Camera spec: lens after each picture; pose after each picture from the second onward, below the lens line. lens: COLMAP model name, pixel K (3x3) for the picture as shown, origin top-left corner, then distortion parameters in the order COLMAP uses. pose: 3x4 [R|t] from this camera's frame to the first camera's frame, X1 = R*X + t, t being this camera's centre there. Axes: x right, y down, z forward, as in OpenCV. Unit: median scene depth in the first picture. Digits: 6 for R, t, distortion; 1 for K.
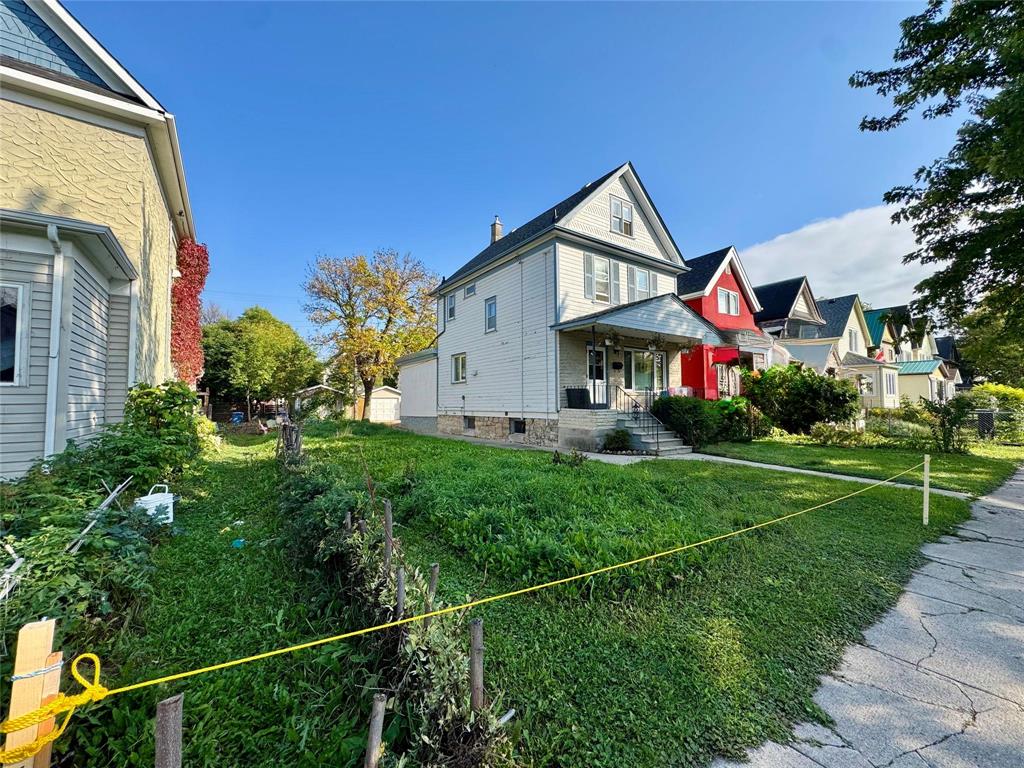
lens RADIAL K [[409.1, 0, 512.0], [0, 409.1, 385.5], [0, 0, 1]] dist [-0.002679, 0.000493]
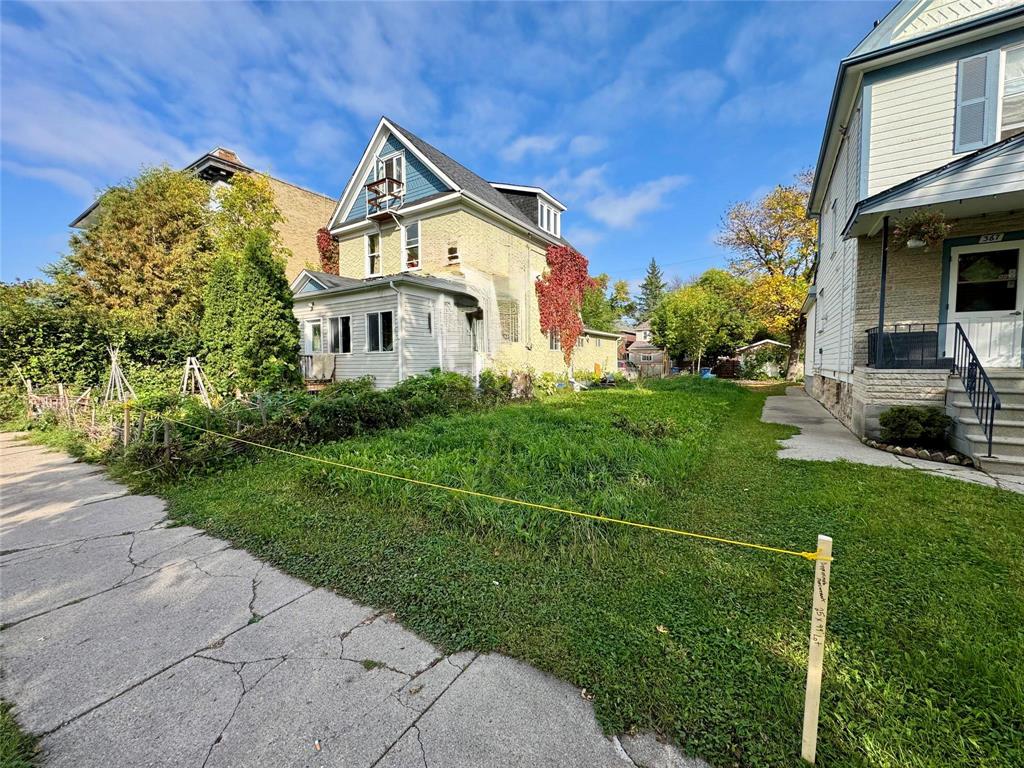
lens RADIAL K [[409.1, 0, 513.4], [0, 409.1, 382.6], [0, 0, 1]] dist [-0.002679, 0.000493]
pose [[0.372588, 0.050127, -0.926642, 0.454487], [0.042717, 0.996555, 0.071085, 0.013421], [0.927013, -0.066068, 0.369163, 0.268795]]
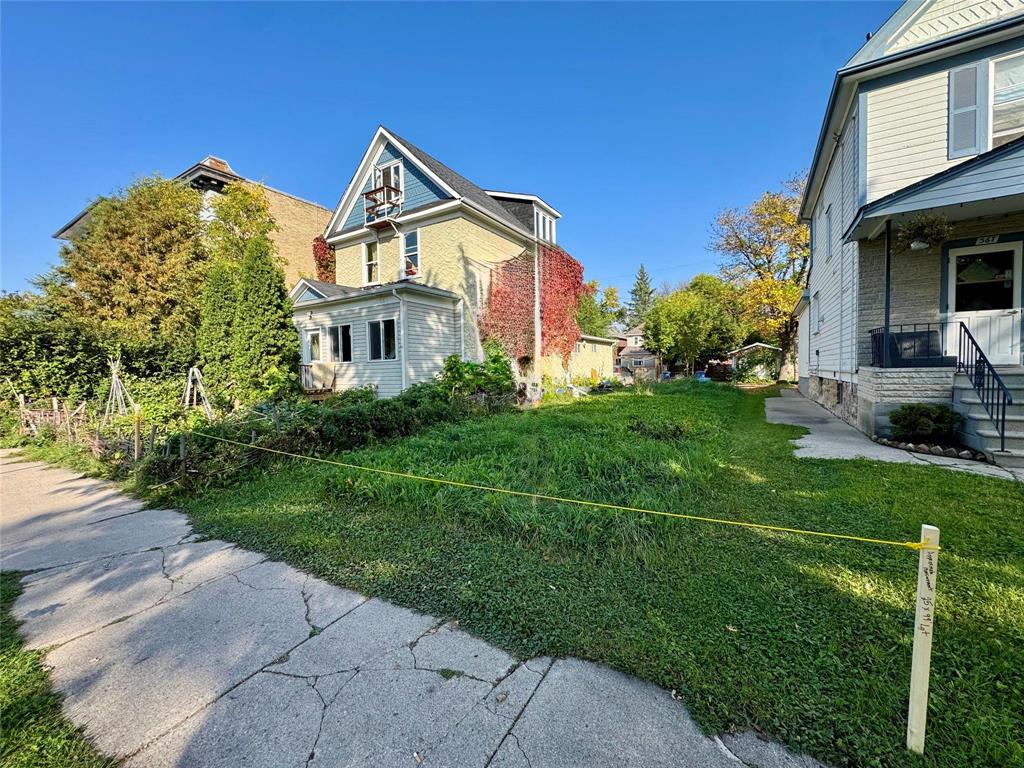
lens RADIAL K [[409.1, 0, 513.6], [0, 409.1, 383.9], [0, 0, 1]] dist [-0.002679, 0.000493]
pose [[0.397830, 0.029630, -0.916981, 0.441762], [0.058349, 0.996638, 0.057518, 0.014440], [0.915602, -0.076388, 0.394764, 0.240169]]
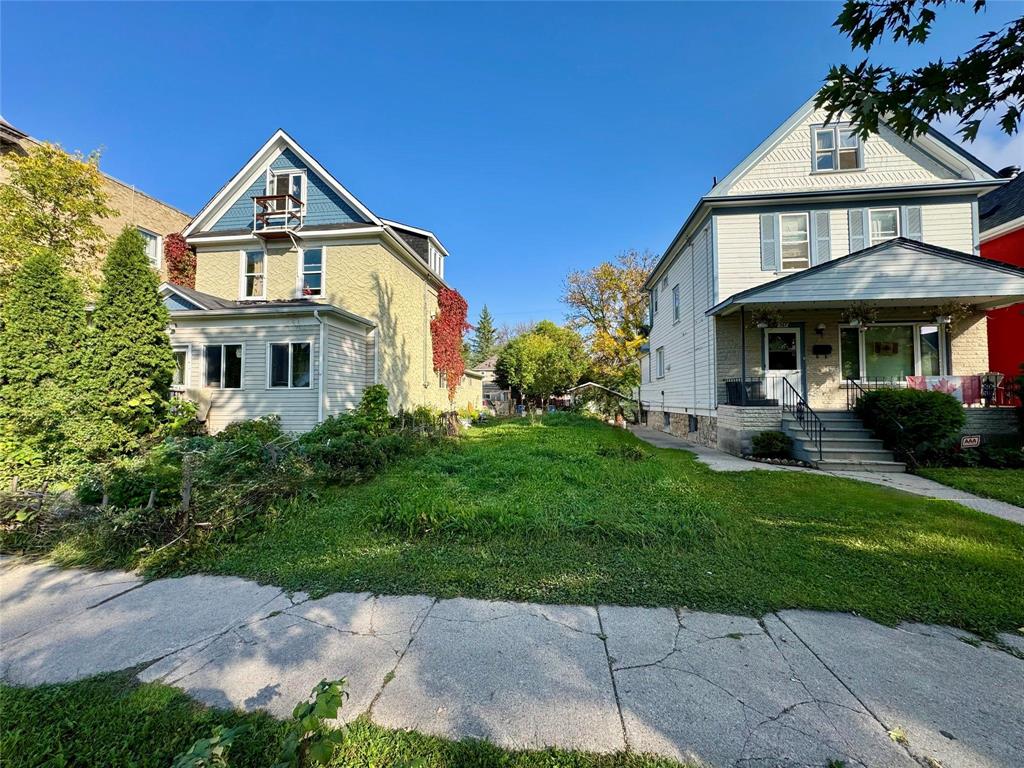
lens RADIAL K [[409.1, 0, 512.9], [0, 409.1, 386.2], [0, 0, 1]] dist [-0.002679, 0.000493]
pose [[0.733836, -0.016037, -0.679137, 0.357109], [0.024529, 0.999695, 0.002897, 0.002673], [0.678884, -0.018784, 0.734005, 0.055155]]
